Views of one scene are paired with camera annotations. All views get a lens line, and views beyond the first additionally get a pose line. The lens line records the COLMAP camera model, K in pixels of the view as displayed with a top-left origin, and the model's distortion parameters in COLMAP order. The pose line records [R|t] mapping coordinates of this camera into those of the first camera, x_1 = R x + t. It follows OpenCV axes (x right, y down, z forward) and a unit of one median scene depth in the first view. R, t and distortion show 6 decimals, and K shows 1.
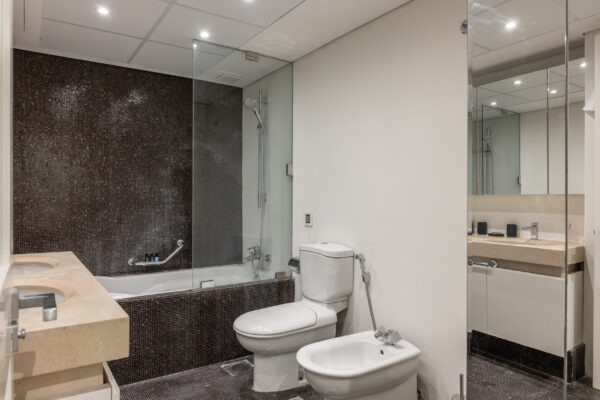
lens RADIAL K [[400.9, 0, 298.2], [0, 400.9, 199.7], [0, 0, 1]] dist [-0.014018, 0.007018]
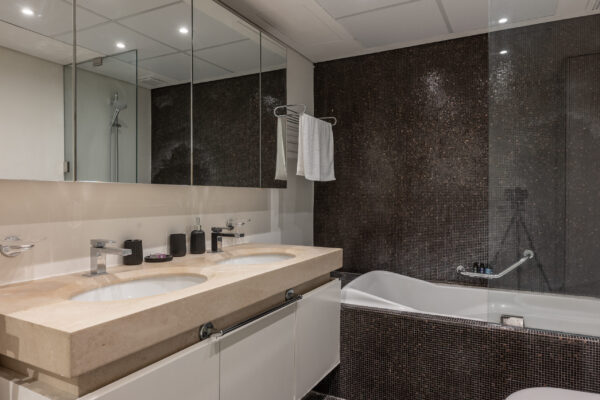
lens RADIAL K [[400.9, 0, 299.9], [0, 400.9, 199.3], [0, 0, 1]] dist [-0.014018, 0.007018]
pose [[0.460287, 0.006827, -0.887744, 0.173771], [0.002361, 0.999957, 0.008914, 0.000137], [0.887767, -0.006199, 0.460252, 0.322336]]
